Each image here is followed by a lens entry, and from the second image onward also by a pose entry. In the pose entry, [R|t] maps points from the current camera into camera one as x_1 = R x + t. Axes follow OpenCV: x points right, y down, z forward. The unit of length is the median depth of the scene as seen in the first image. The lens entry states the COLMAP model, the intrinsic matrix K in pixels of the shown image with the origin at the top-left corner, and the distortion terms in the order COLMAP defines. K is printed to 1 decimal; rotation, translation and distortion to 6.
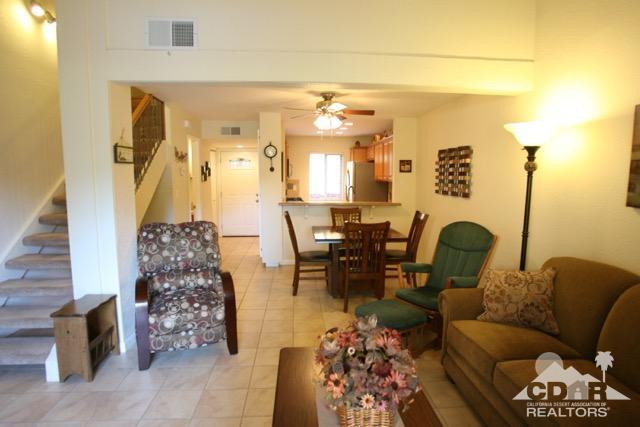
lens RADIAL K [[363.8, 0, 320.0], [0, 363.8, 213.5], [0, 0, 1]] dist [-0.087631, 0.046261]
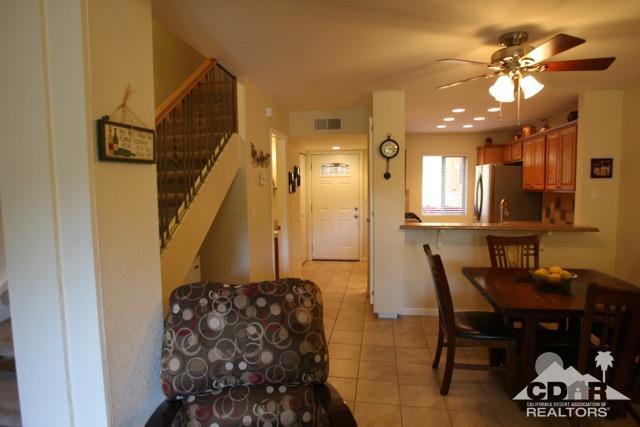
lens RADIAL K [[363.8, 0, 320.0], [0, 363.8, 213.5], [0, 0, 1]] dist [-0.087631, 0.046261]
pose [[0.974313, 0.006963, -0.225088, -0.189907], [-0.012018, 0.999705, -0.021096, -0.062974], [0.224875, 0.023259, 0.974110, 0.559860]]
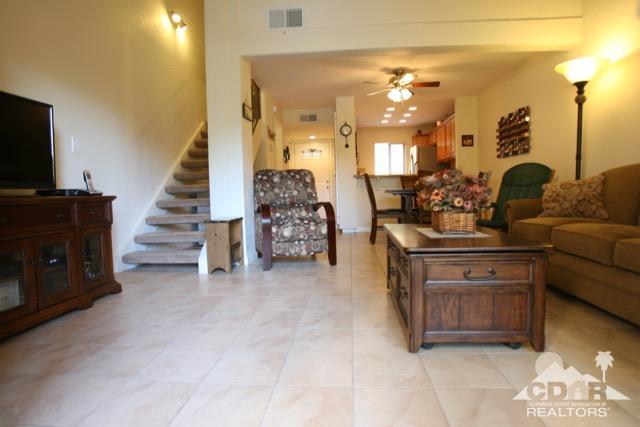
lens RADIAL K [[363.8, 0, 320.0], [0, 363.8, 213.5], [0, 0, 1]] dist [-0.087631, 0.046261]
pose [[0.988636, -0.015534, -0.149527, -0.086524], [0.009487, 0.999111, -0.041069, 0.240175], [0.150032, 0.039183, 0.987904, -0.235920]]
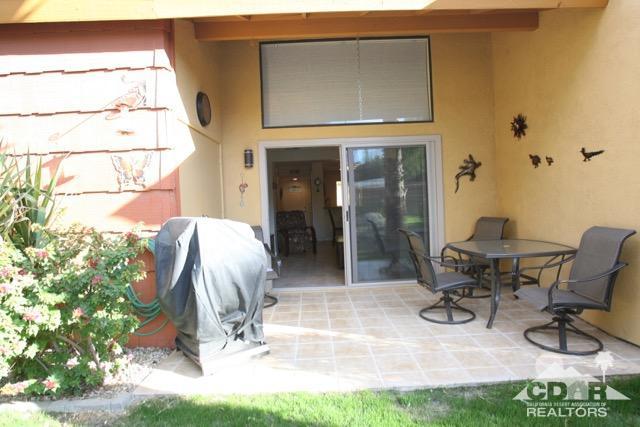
lens RADIAL K [[363.8, 0, 320.0], [0, 363.8, 213.5], [0, 0, 1]] dist [-0.087631, 0.046261]
pose [[0.997267, -0.038386, -0.063130, -0.009537], [0.033945, 0.996971, -0.069969, 0.247463], [0.065624, 0.067635, 0.995550, -1.702997]]
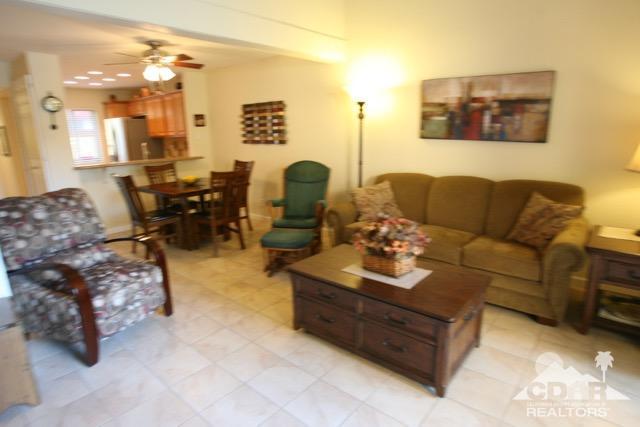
lens RADIAL K [[363.8, 0, 320.0], [0, 363.8, 213.5], [0, 0, 1]] dist [-0.087631, 0.046261]
pose [[0.699868, -0.182058, 0.690680, -0.522185], [0.101437, 0.982504, 0.156194, 0.010741], [-0.707033, -0.039255, 0.706091, 0.035575]]
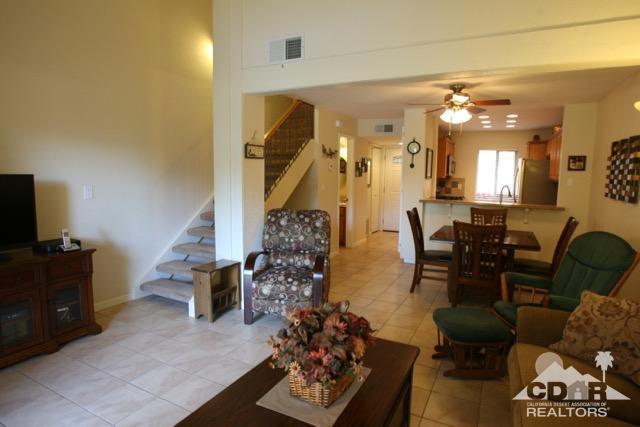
lens RADIAL K [[363.8, 0, 320.0], [0, 363.8, 213.5], [0, 0, 1]] dist [-0.087631, 0.046261]
pose [[0.857454, 0.068109, -0.510033, 0.280445], [-0.065317, 0.997590, 0.023407, 0.005180], [0.510398, 0.013243, 0.859836, 0.027346]]
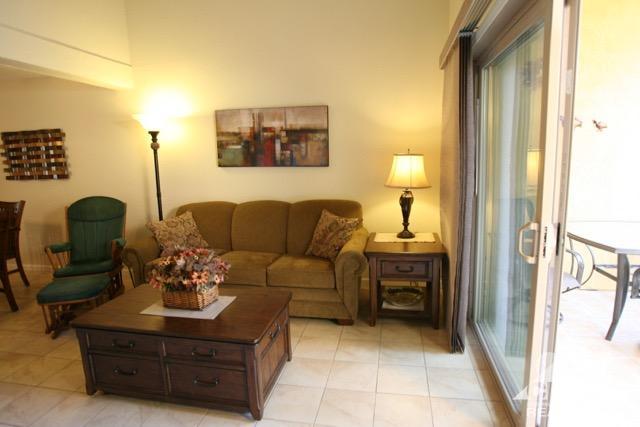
lens RADIAL K [[363.8, 0, 320.0], [0, 363.8, 213.5], [0, 0, 1]] dist [-0.087631, 0.046261]
pose [[0.266544, -0.172325, 0.948292, -0.504229], [0.134674, 0.980894, 0.140395, 0.015462], [-0.954367, 0.090288, 0.284659, -0.000319]]
